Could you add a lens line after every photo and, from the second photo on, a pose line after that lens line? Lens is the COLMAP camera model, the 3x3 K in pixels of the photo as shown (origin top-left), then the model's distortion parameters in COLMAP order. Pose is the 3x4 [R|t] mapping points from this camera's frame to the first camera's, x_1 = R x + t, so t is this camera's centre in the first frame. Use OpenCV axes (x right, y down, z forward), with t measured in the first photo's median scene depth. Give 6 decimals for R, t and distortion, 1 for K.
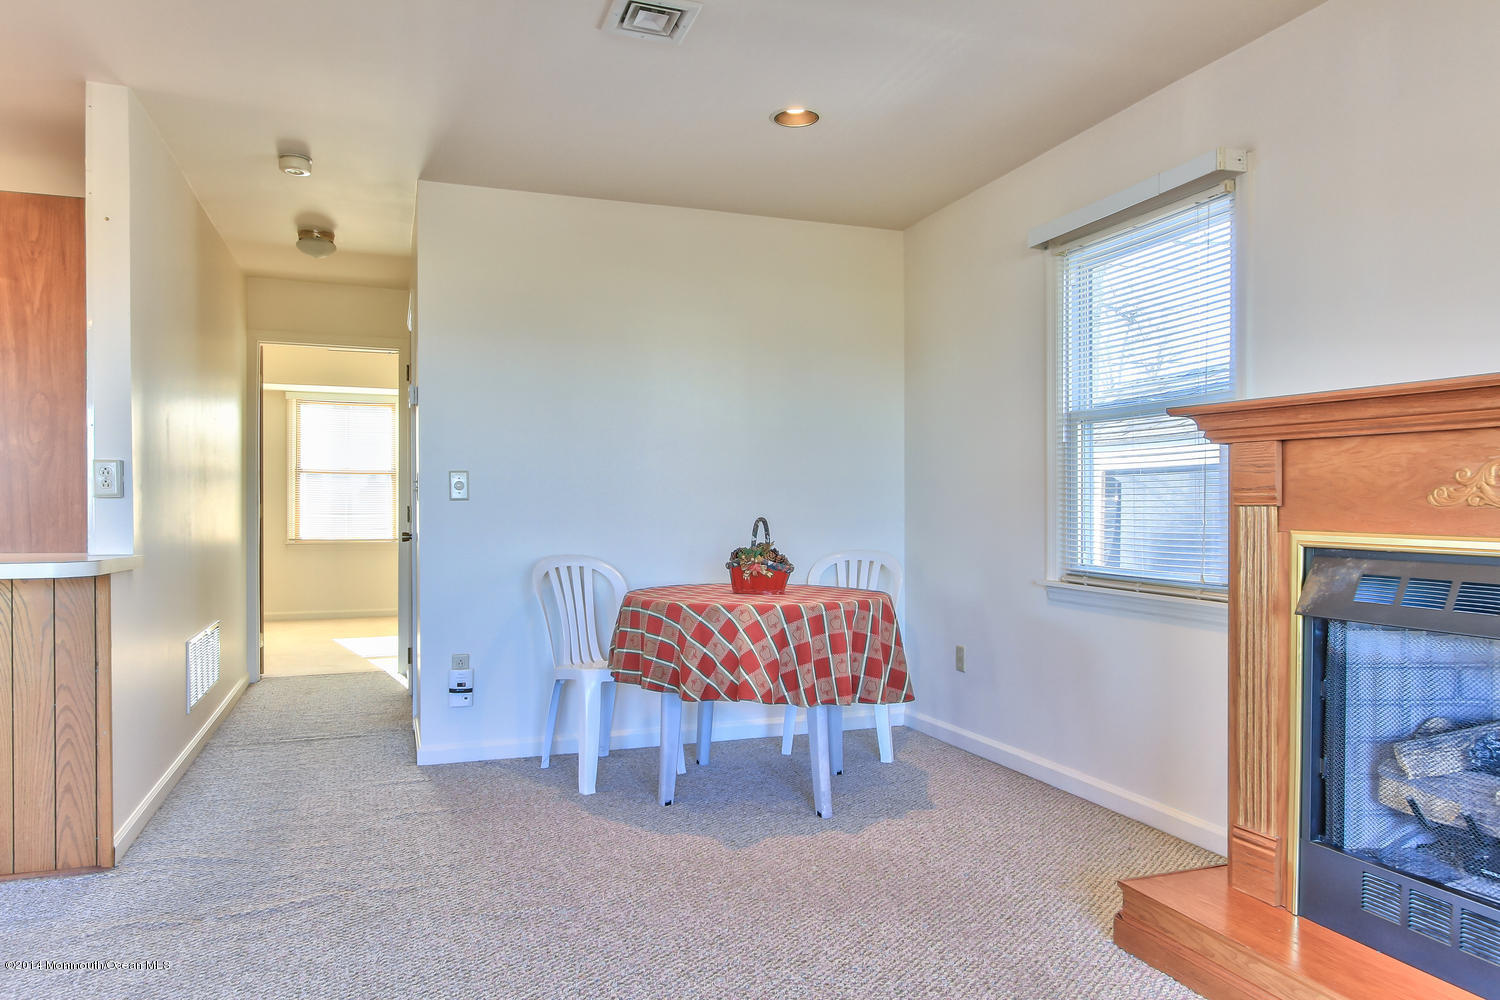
lens RADIAL K [[984.2, 0, 725.0], [0, 984.2, 516.3], [0, 0, 1]] dist [-0.007280, 0.003623]
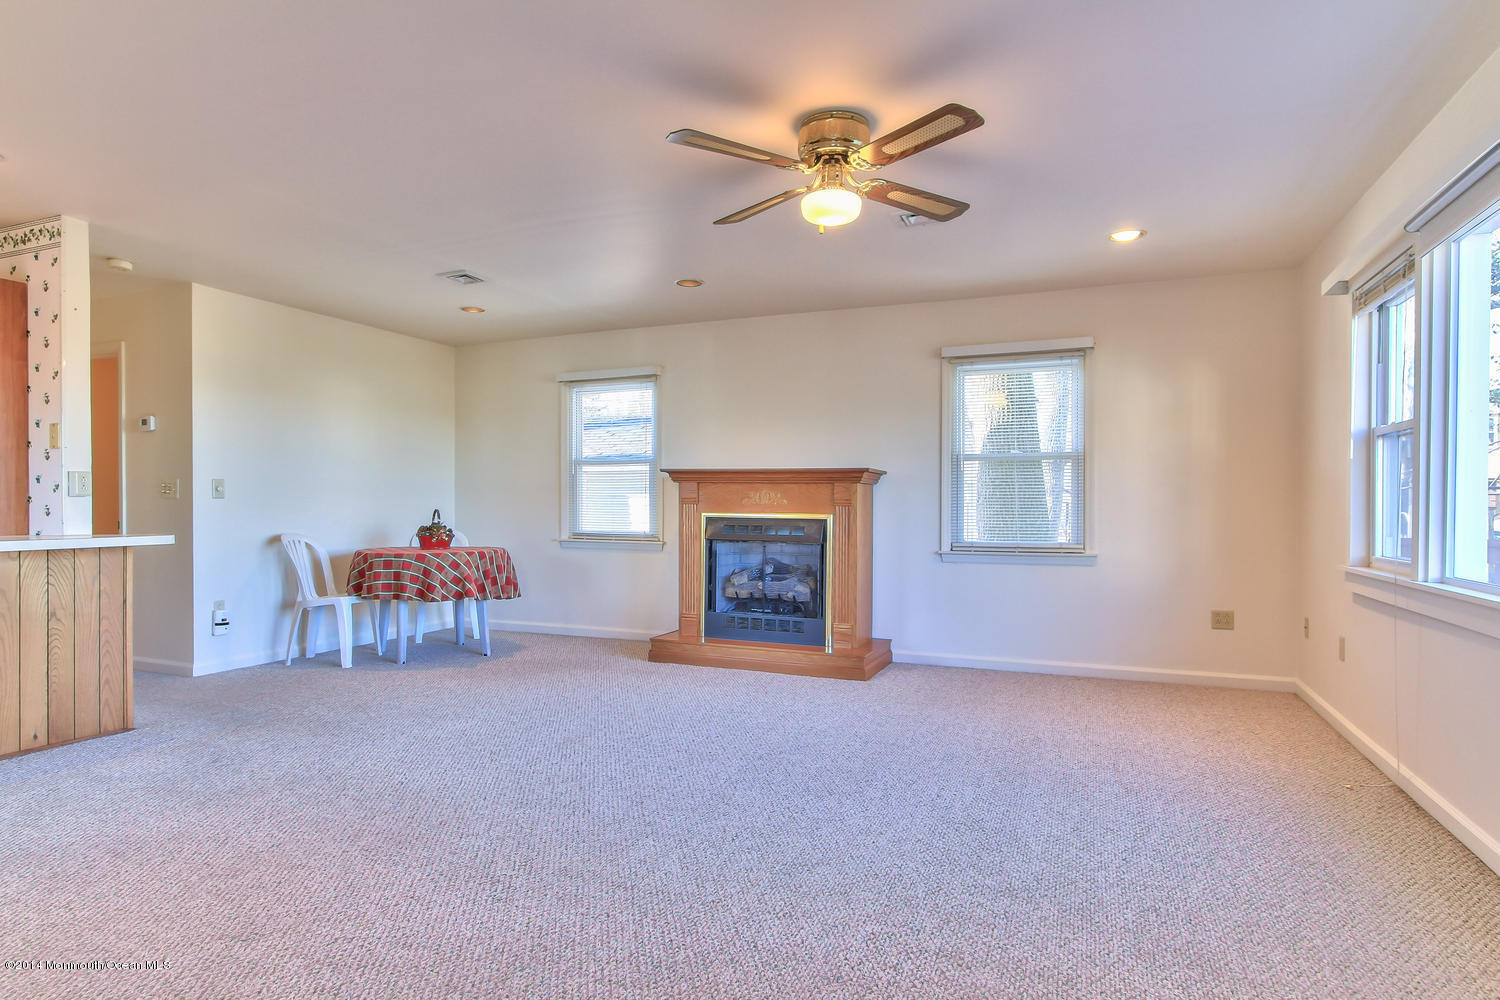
lens RADIAL K [[822.3, 0, 728.4], [0, 822.3, 507.9], [0, 0, 1]] dist [-0.005942, 0.008153]
pose [[0.688179, -0.001360, 0.725540, -0.822631], [0.003822, 0.999991, -0.001751, 0.004350], [-0.725531, 0.003978, 0.688178, -0.554410]]
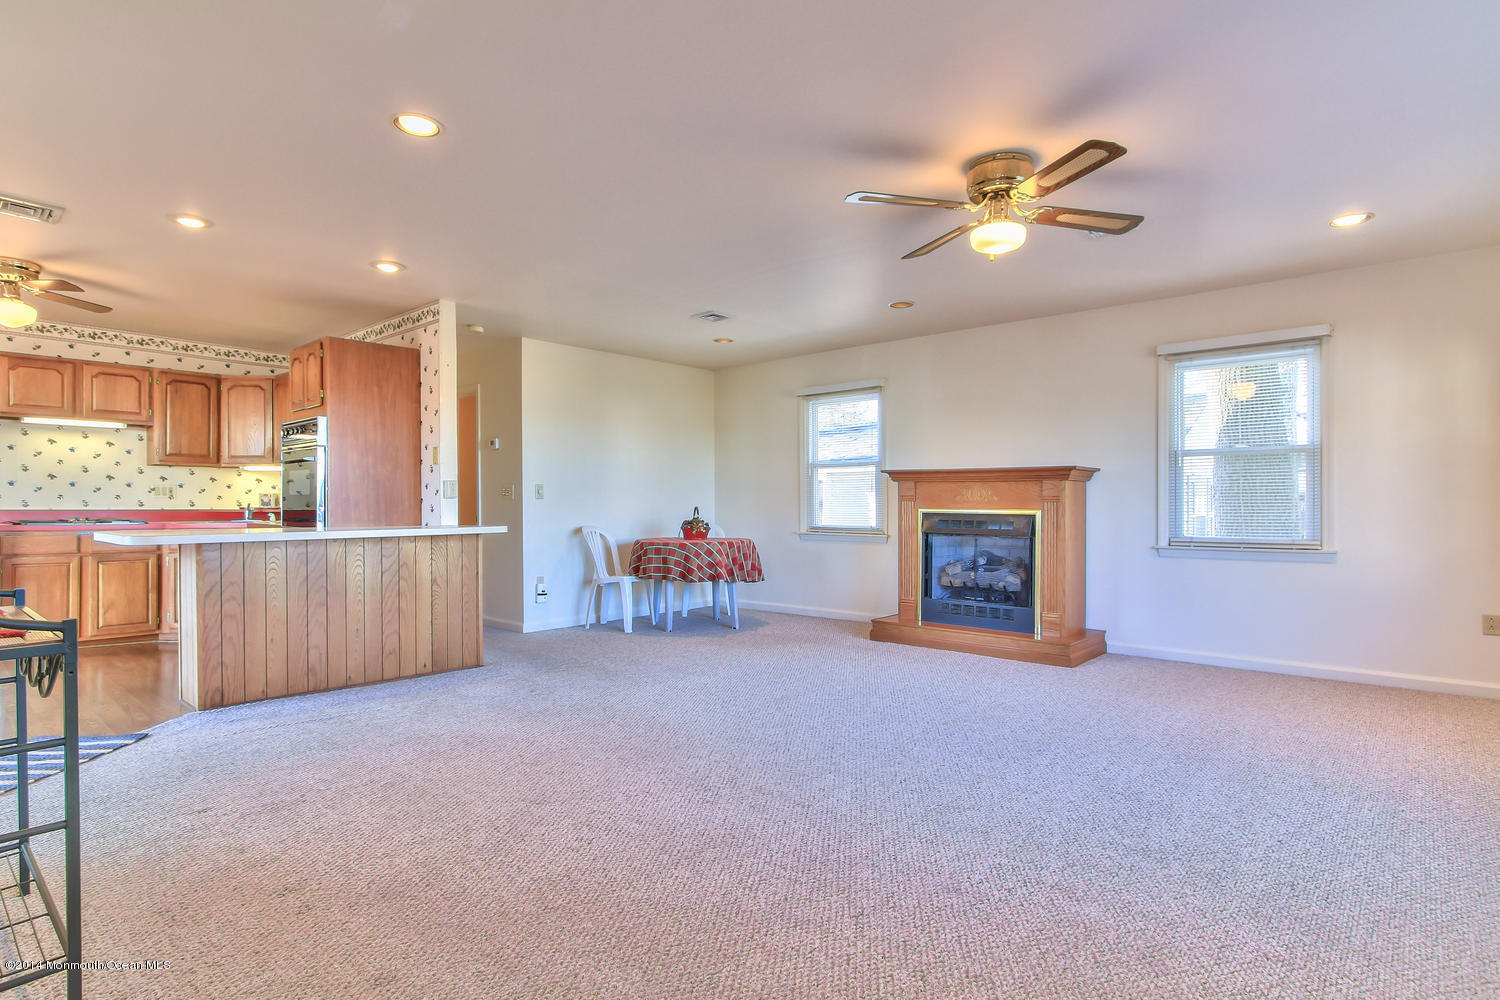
lens RADIAL K [[765.1, 0, 732.1], [0, 765.1, 505.1], [0, 0, 1]] dist [-0.003568, 0.002171]
pose [[0.884454, -0.004762, 0.466603, -0.825132], [0.007434, 0.999965, -0.003887, 0.006063], [-0.466568, 0.006906, 0.884458, -0.701355]]
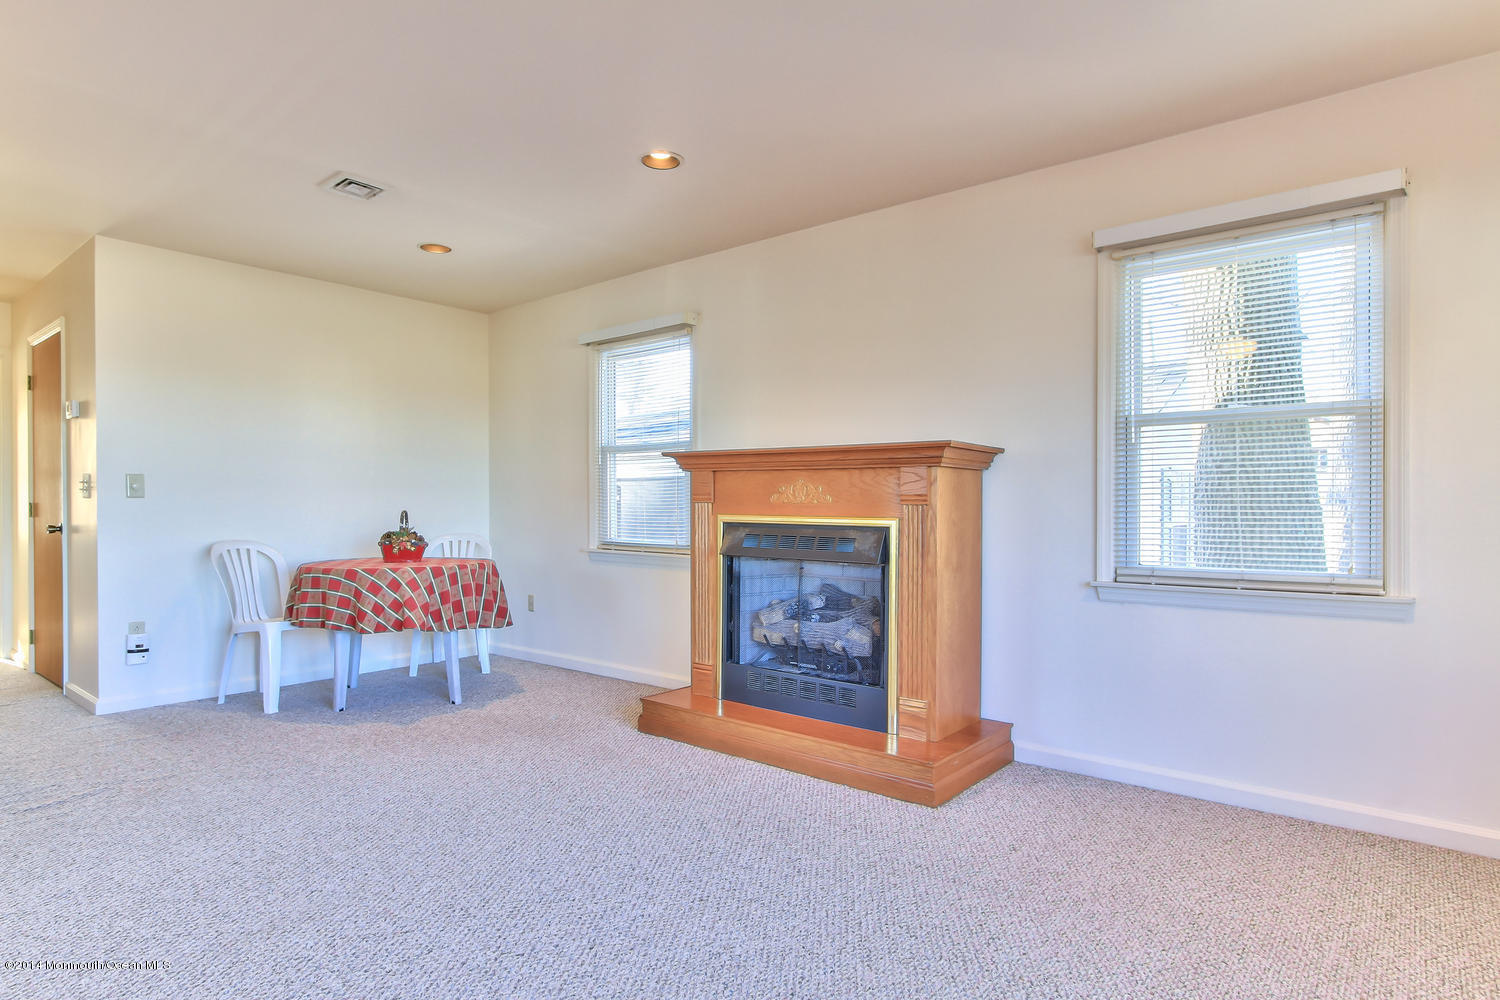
lens RADIAL K [[822.3, 0, 728.4], [0, 822.3, 507.9], [0, 0, 1]] dist [-0.005942, 0.008153]
pose [[0.863834, -0.001470, 0.503774, -0.186785], [0.003945, 0.999985, -0.003847, 0.004866], [-0.503761, 0.005310, 0.863827, -0.342979]]
